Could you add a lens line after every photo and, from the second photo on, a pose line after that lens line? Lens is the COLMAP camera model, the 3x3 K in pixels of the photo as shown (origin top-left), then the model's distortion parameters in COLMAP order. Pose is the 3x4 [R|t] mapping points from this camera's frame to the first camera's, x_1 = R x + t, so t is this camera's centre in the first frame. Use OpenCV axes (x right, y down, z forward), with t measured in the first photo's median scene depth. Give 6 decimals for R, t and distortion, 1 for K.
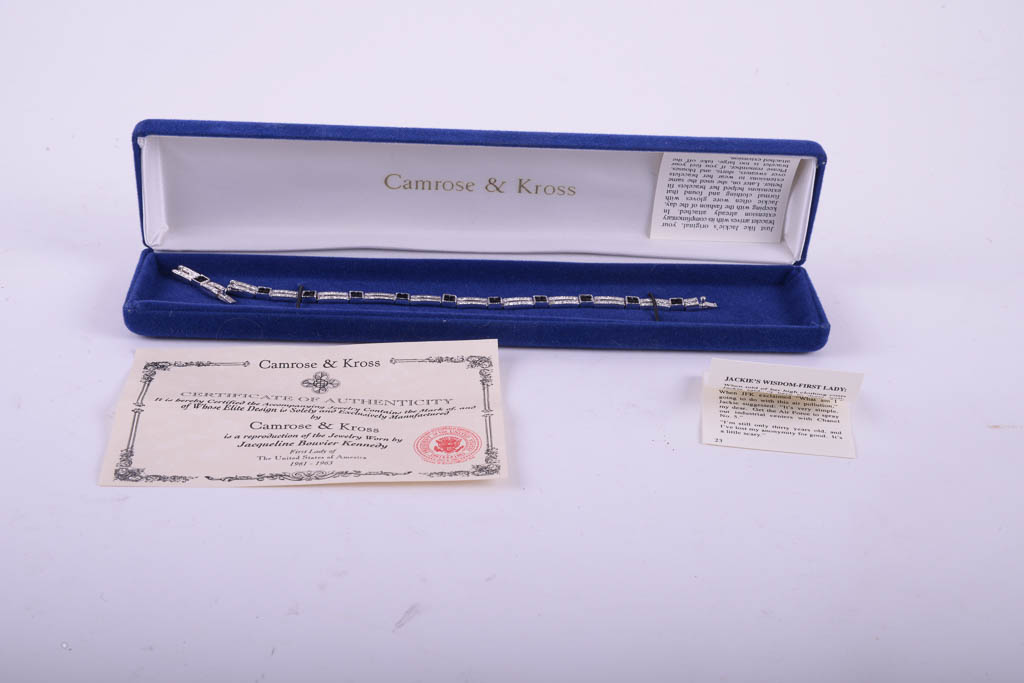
lens RADIAL K [[1620.6, 0, 512.0], [0, 1620.6, 341.5], [0, 0, 1]] dist [0.031451, -0.008404]
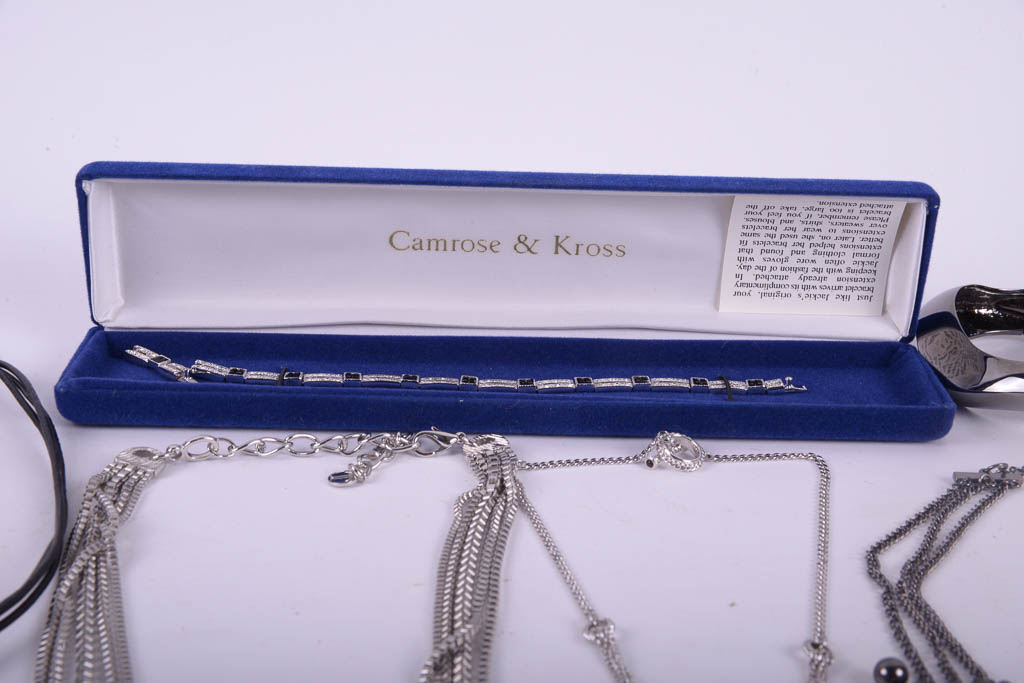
lens RADIAL K [[1620.6, 0, 512.0], [0, 1620.6, 341.5], [0, 0, 1]] dist [0.031451, -0.008404]
pose [[0.999534, -0.010656, -0.028615, 0.005352], [0.006587, 0.990314, -0.138689, 0.064185], [0.029816, 0.138436, 0.989923, 0.207081]]
